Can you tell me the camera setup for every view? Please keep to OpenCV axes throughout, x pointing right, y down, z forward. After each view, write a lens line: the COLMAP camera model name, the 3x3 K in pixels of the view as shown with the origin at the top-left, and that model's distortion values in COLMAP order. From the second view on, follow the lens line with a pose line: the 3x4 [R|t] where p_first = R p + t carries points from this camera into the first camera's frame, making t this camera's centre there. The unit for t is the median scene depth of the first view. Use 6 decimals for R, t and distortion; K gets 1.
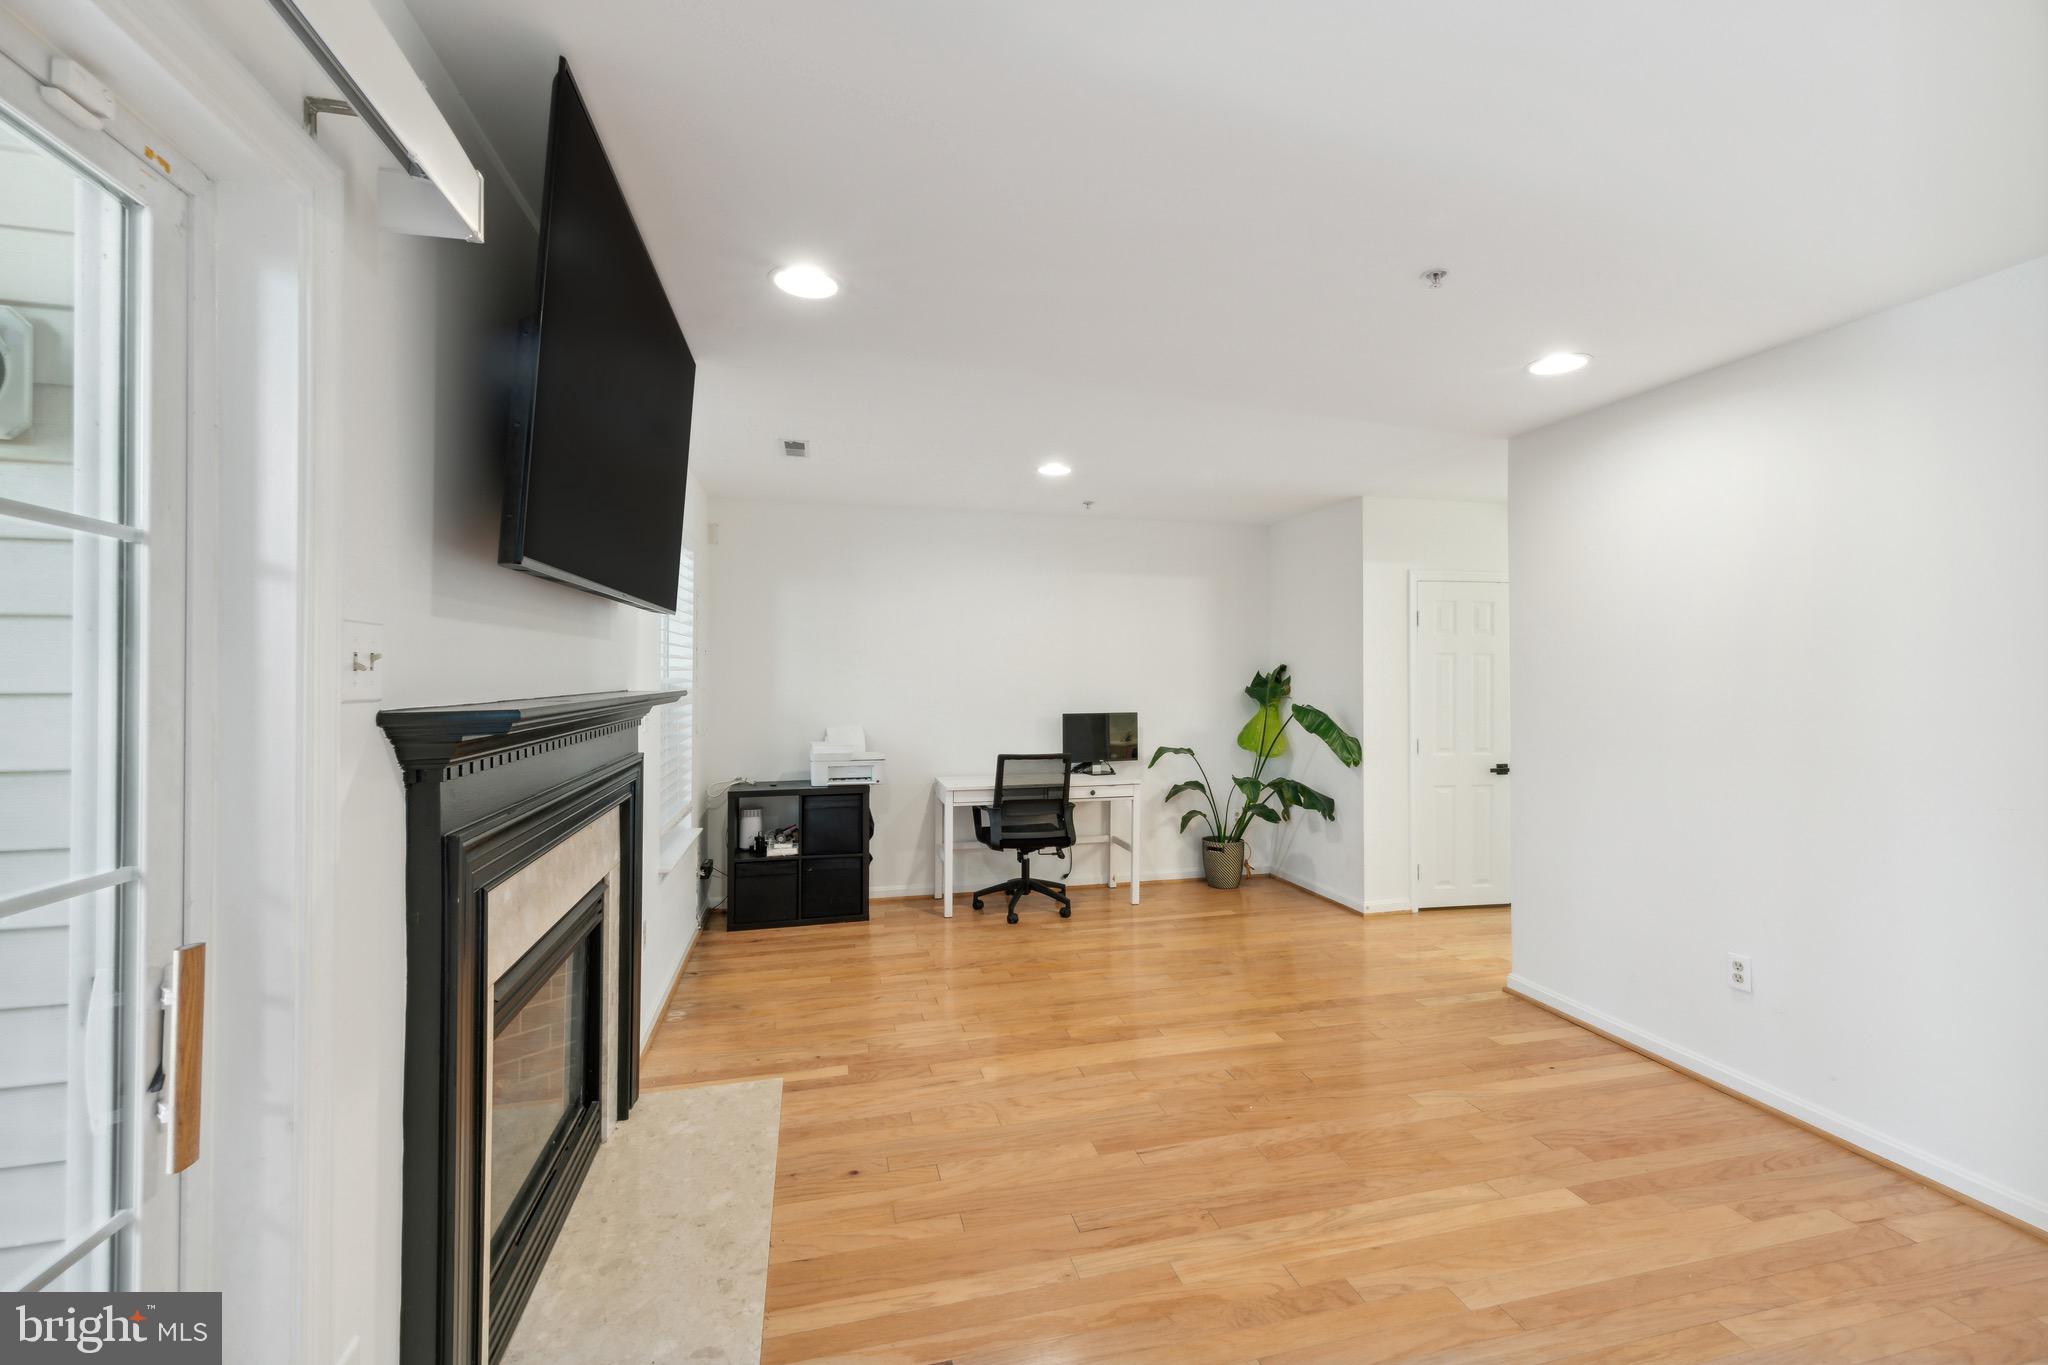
lens RADIAL K [[833.8, 0, 1032.1], [0, 833.8, 678.2], [0, 0, 1]] dist [-0.000677, -0.000586]
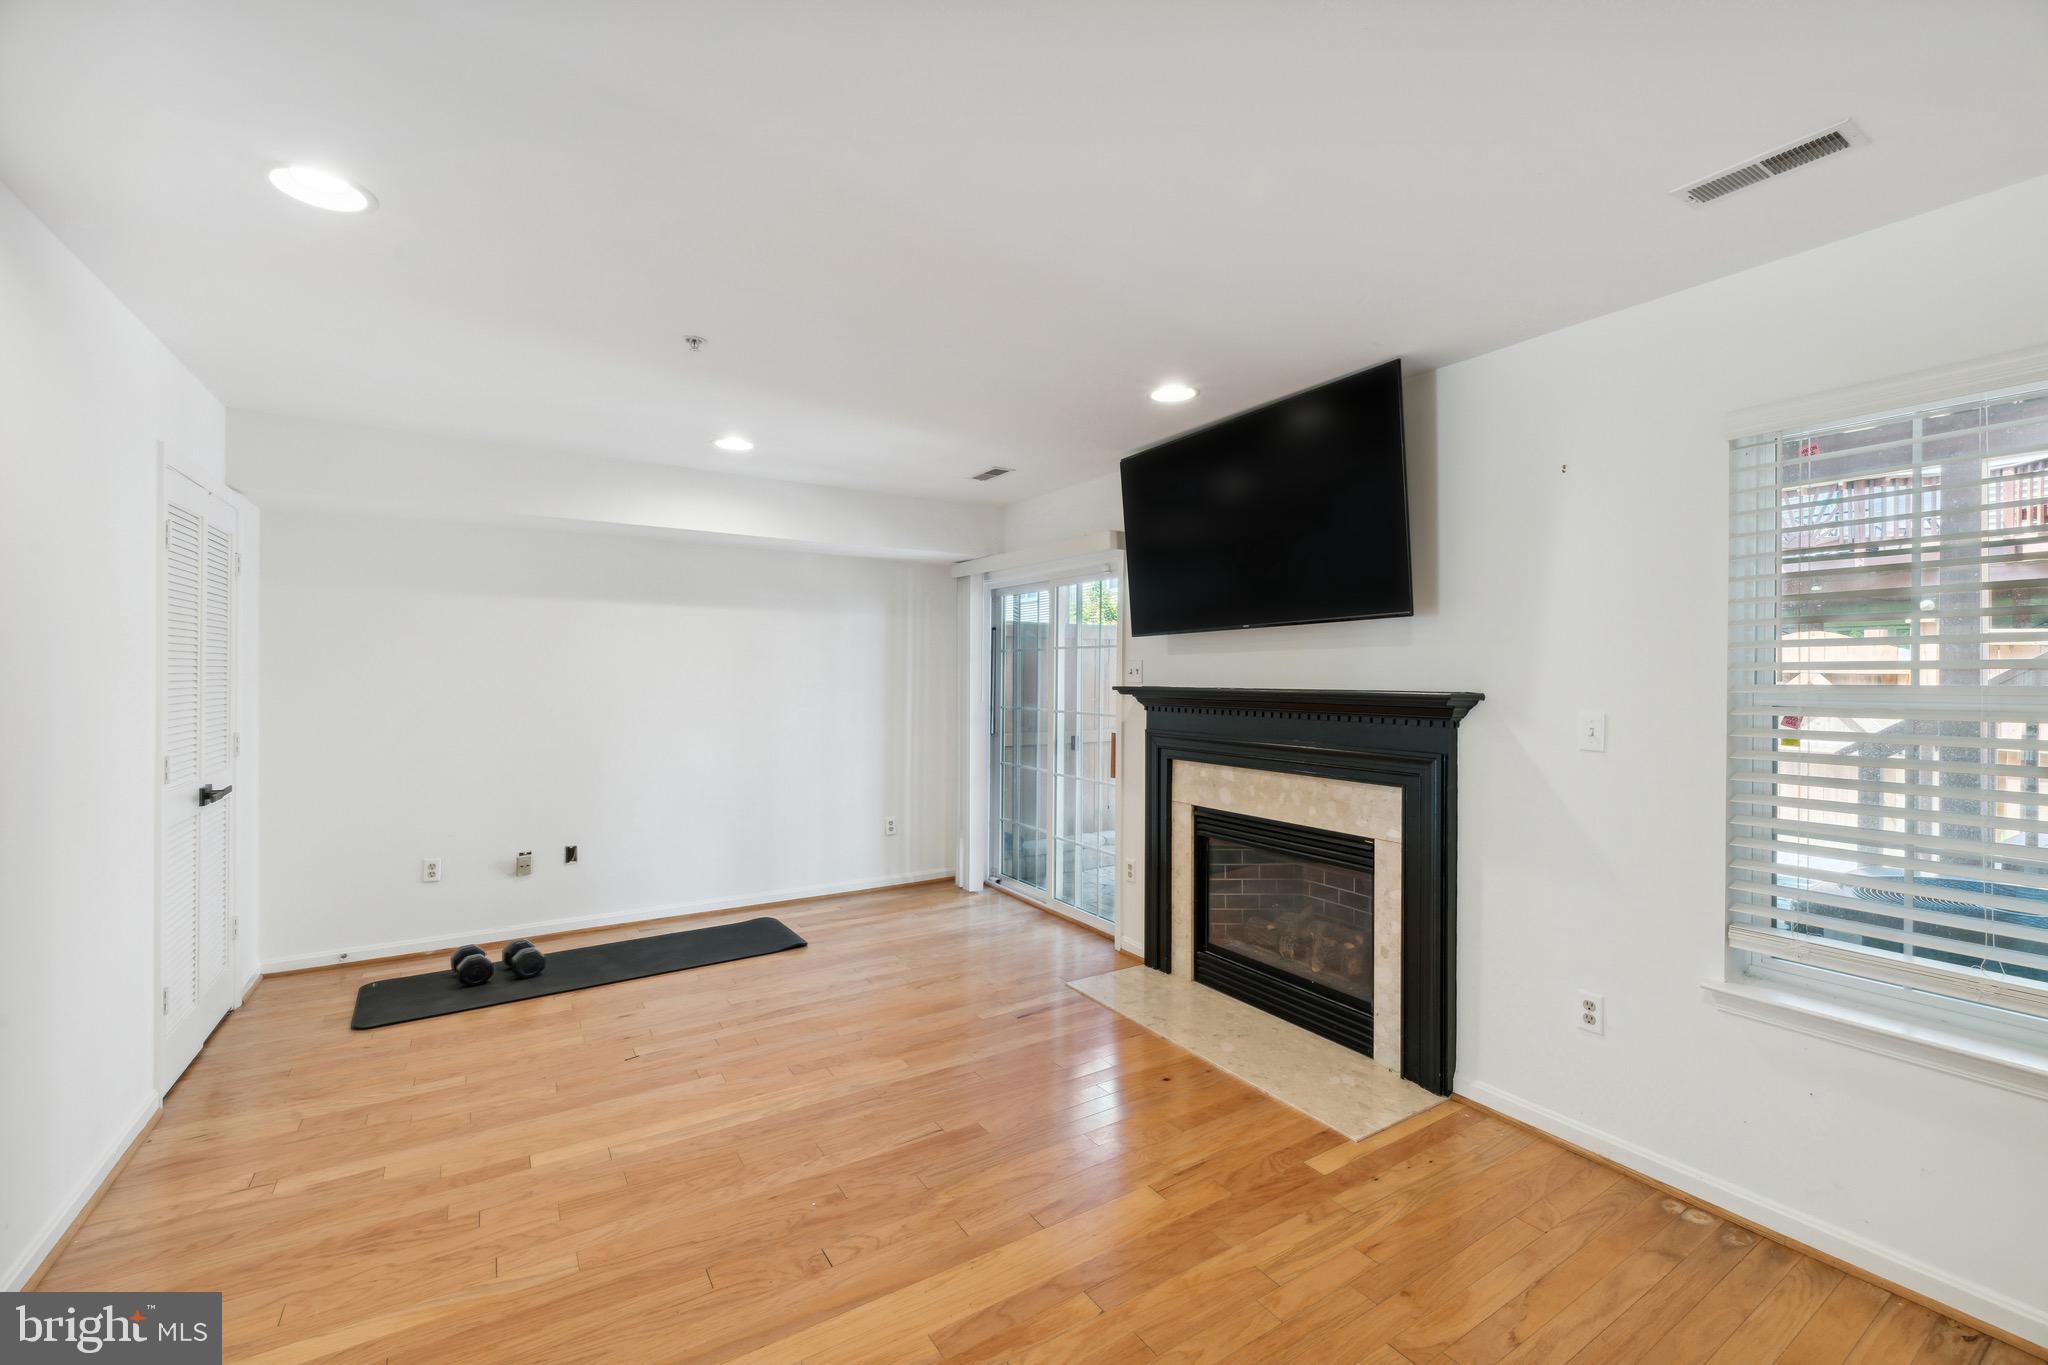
lens RADIAL K [[833.8, 0, 1029.0], [0, 833.8, 674.5], [0, 0, 1]] dist [-0.000677, -0.000586]
pose [[-0.950303, -0.003213, -0.311311, 0.347202], [-0.003623, 0.999993, 0.000737, -0.005306], [0.311307, 0.001828, -0.950308, 2.007406]]
